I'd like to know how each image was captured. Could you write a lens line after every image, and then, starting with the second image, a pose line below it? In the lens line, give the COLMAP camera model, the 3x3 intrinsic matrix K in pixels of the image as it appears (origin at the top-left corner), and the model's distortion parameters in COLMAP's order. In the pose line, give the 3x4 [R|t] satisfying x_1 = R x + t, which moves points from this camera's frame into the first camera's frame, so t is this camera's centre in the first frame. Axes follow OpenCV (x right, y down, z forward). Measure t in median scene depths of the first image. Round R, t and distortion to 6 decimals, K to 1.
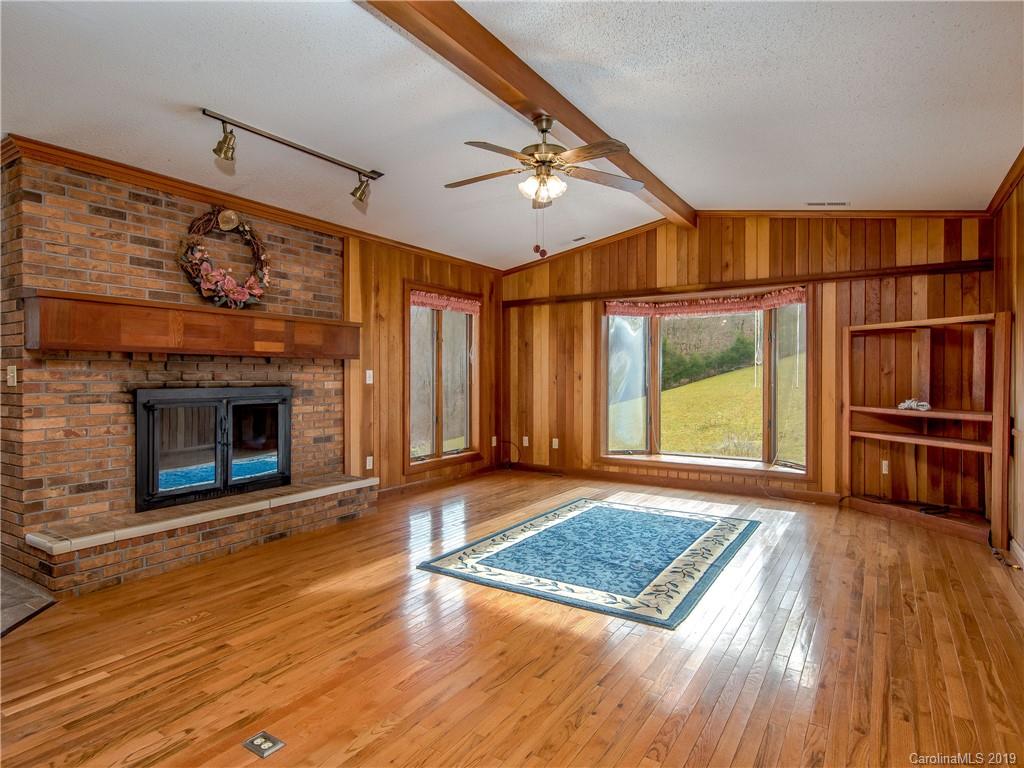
lens RADIAL K [[509.9, 0, 508.7], [0, 509.9, 382.6], [0, 0, 1]] dist [-0.000094, 0.000956]
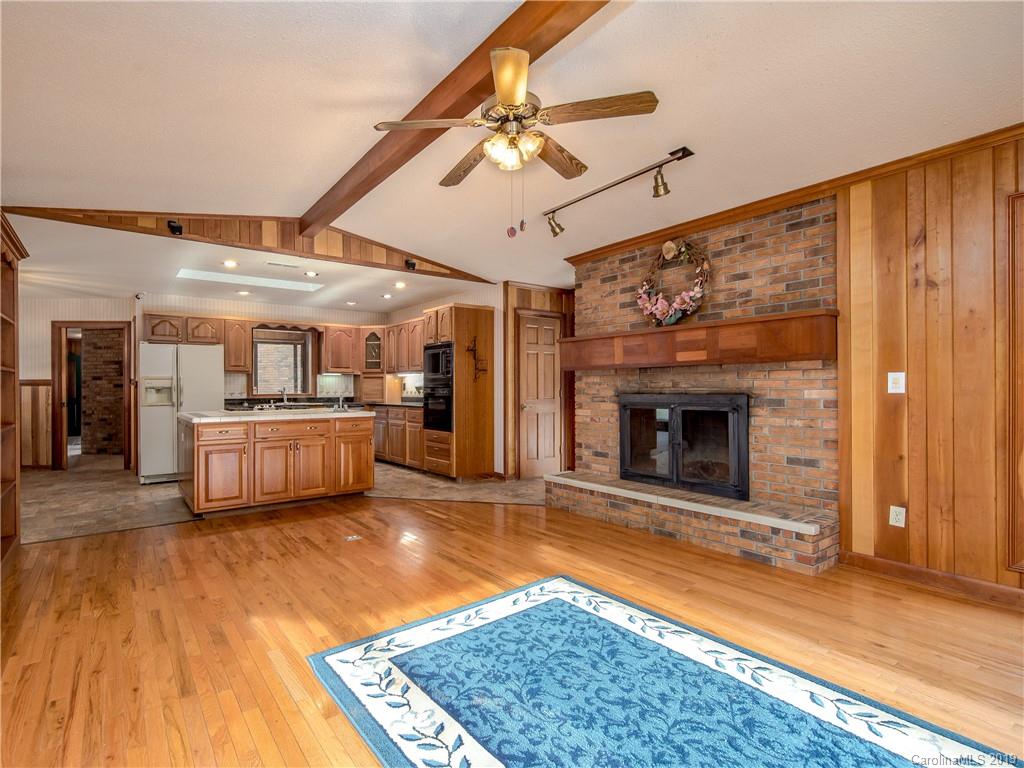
lens RADIAL K [[524.1, 0, 509.4], [0, 524.1, 384.1], [0, 0, 1]] dist [0.011831, -0.001372]
pose [[-0.295422, -0.001481, -0.955366, 0.762321], [-0.000477, 0.999999, -0.001402, -0.012274], [0.955367, 0.000042, -0.295422, 1.098122]]
